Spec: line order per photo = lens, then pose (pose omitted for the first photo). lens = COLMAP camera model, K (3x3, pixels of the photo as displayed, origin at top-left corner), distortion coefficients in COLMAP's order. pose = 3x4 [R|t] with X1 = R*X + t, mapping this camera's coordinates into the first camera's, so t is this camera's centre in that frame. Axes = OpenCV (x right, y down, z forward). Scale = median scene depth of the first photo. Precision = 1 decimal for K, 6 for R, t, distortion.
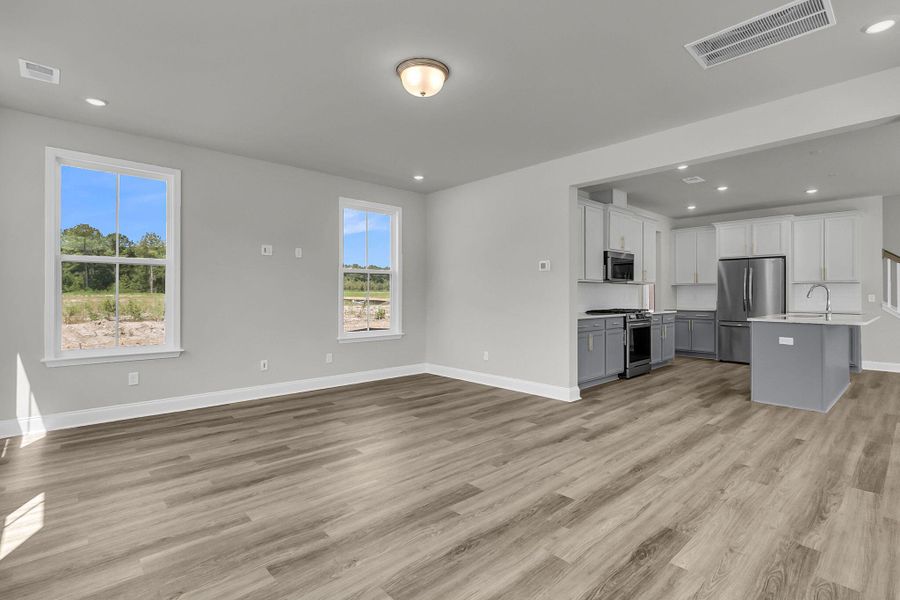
lens RADIAL K [[429.4, 0, 455.9], [0, 429.4, 284.6], [0, 0, 1]] dist [-0.000585, 0.000298]
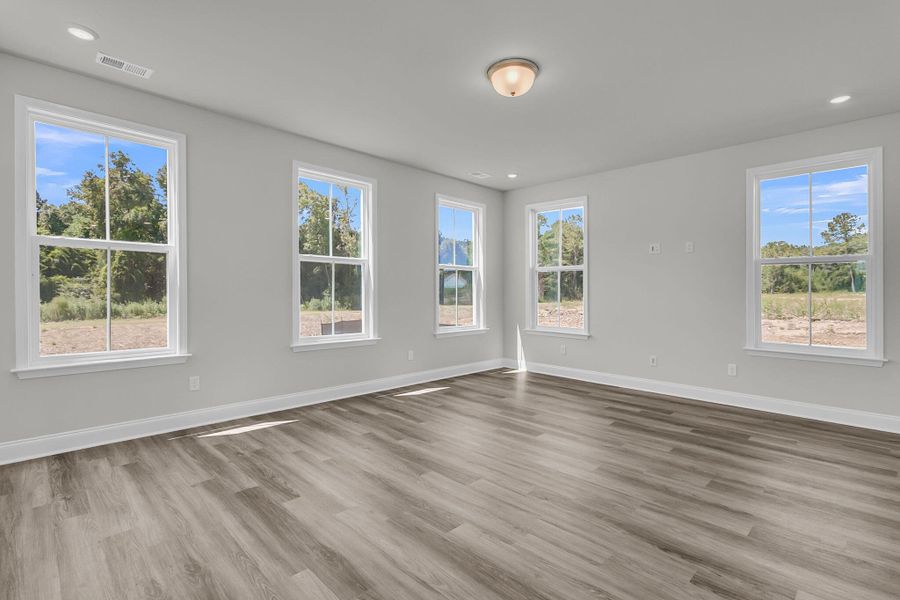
lens RADIAL K [[426.3, 0, 461.3], [0, 426.3, 291.5], [0, 0, 1]] dist [0.011880, -0.000029]
pose [[0.052377, 0.002465, -0.998624, 0.925917], [0.016978, 0.999850, 0.003358, 0.017743], [0.998483, -0.017131, 0.052327, 0.818329]]
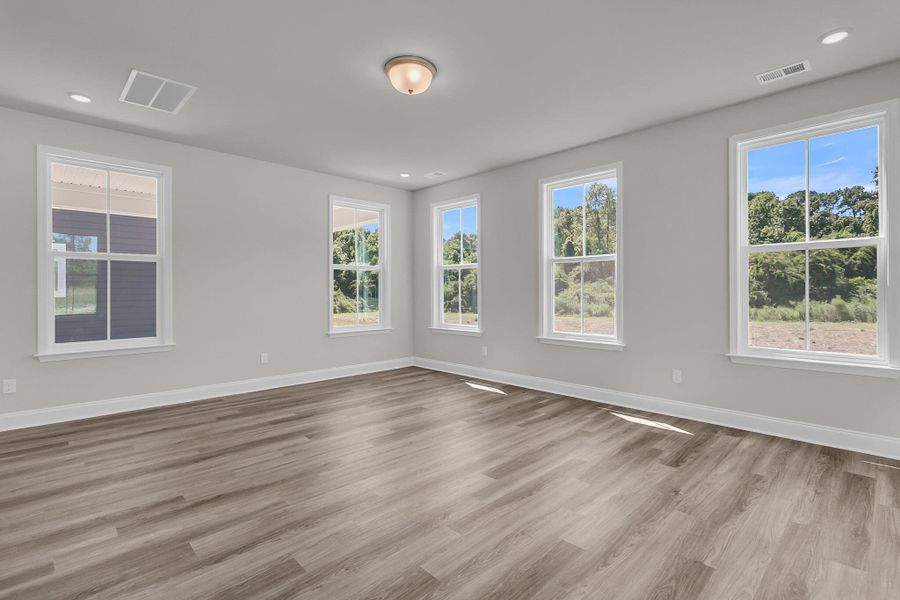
lens RADIAL K [[429.4, 0, 455.9], [0, 429.4, 284.6], [0, 0, 1]] dist [-0.000585, 0.000298]
pose [[-0.999550, 0.005680, -0.029452, -0.151957], [0.006897, 0.999119, -0.041405, 0.054657], [0.029191, -0.041590, -0.998708, 2.016118]]
